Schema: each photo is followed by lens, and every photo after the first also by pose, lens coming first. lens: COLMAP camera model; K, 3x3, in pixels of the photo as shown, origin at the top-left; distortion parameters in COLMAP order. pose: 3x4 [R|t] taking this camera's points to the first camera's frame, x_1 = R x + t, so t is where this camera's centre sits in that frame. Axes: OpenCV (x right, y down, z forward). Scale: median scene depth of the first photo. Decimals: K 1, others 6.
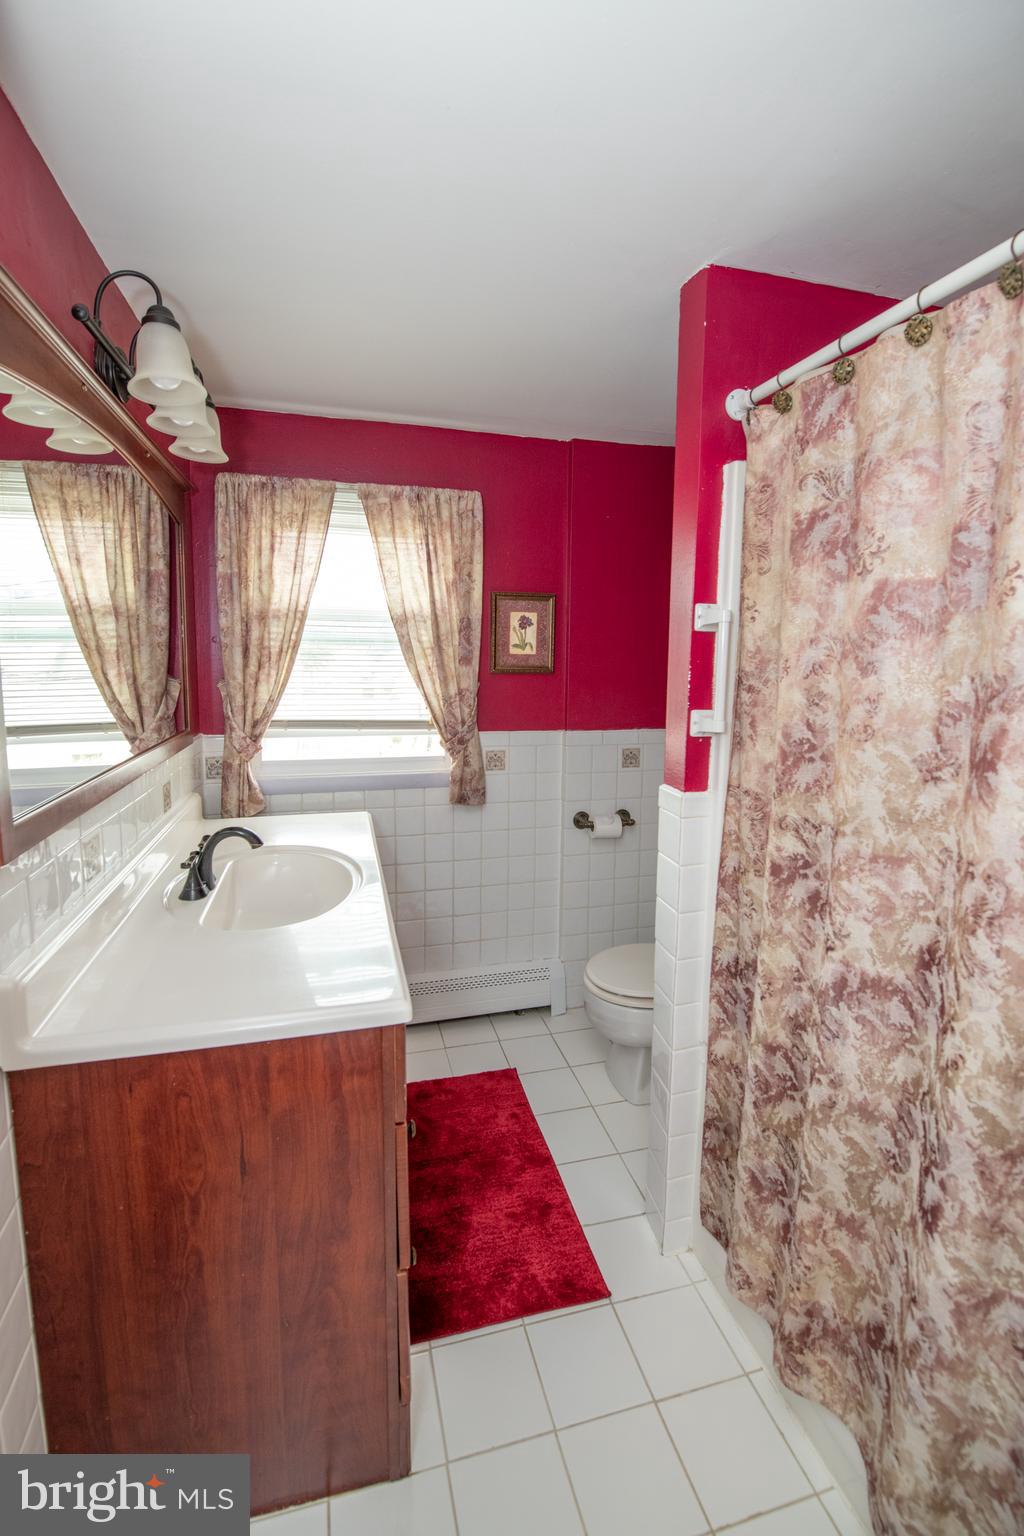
lens RADIAL K [[701.8, 0, 518.5], [0, 701.8, 761.0], [0, 0, 1]] dist [-0.028725, 0.000080]
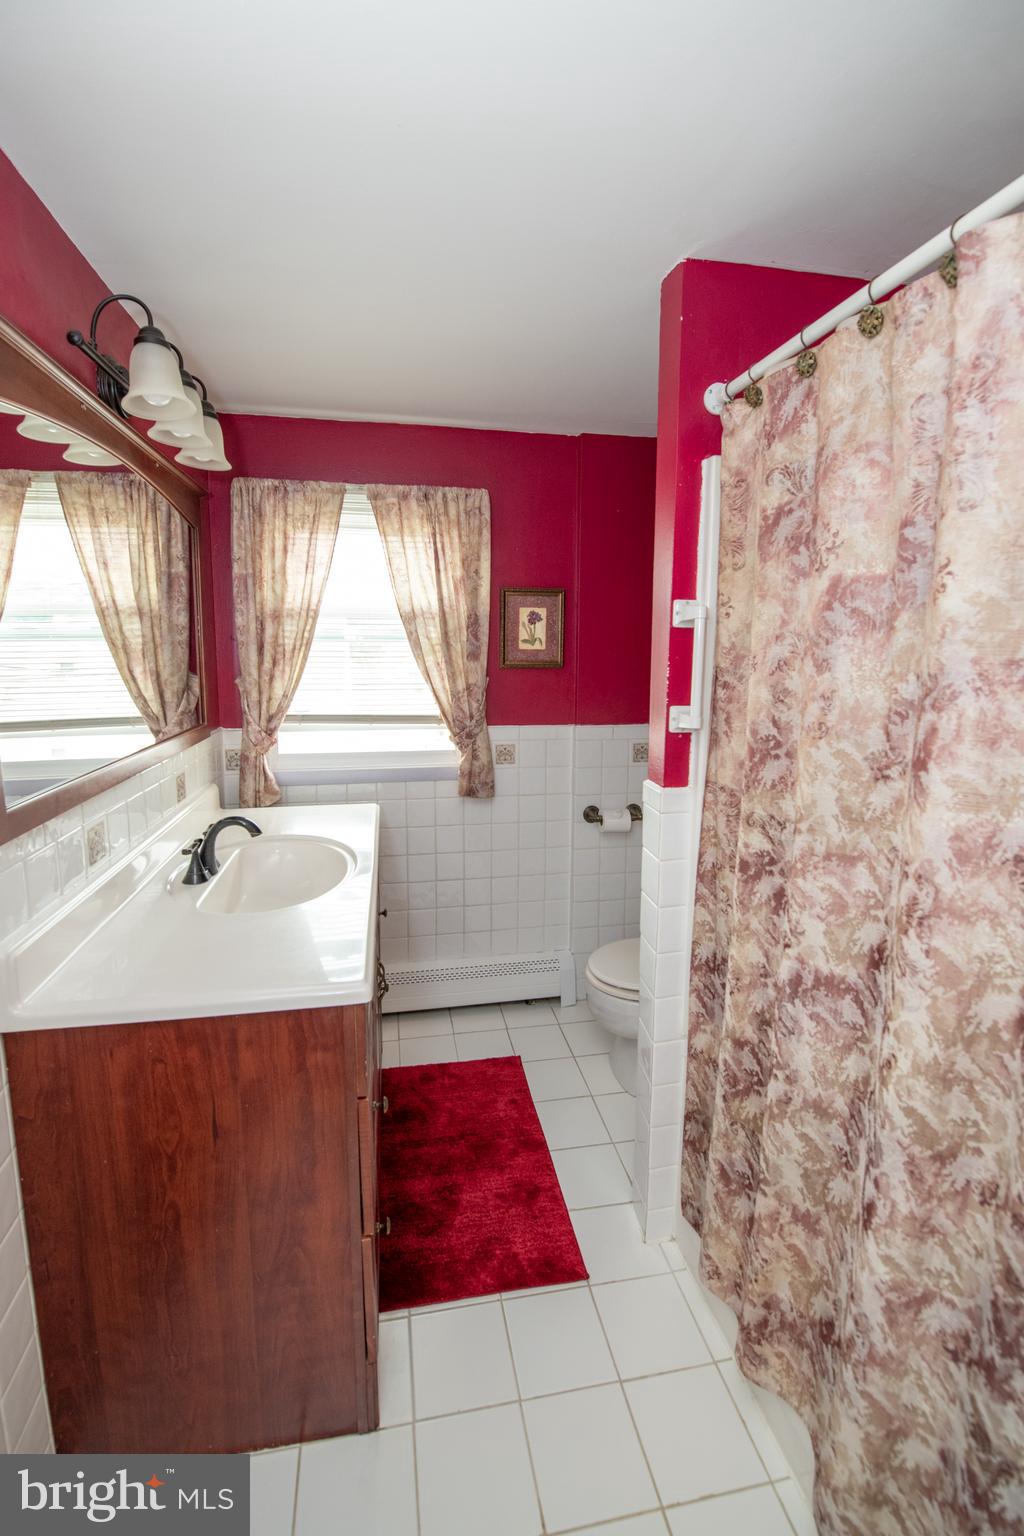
lens RADIAL K [[701.8, 0, 506.1], [0, 701.8, 765.3], [0, 0, 1]] dist [-0.028725, 0.000080]
pose [[0.996560, 0.007147, -0.082564, 0.119849], [-0.005813, 0.999849, 0.016390, -0.003768], [0.082669, -0.015853, 0.996451, -0.027579]]
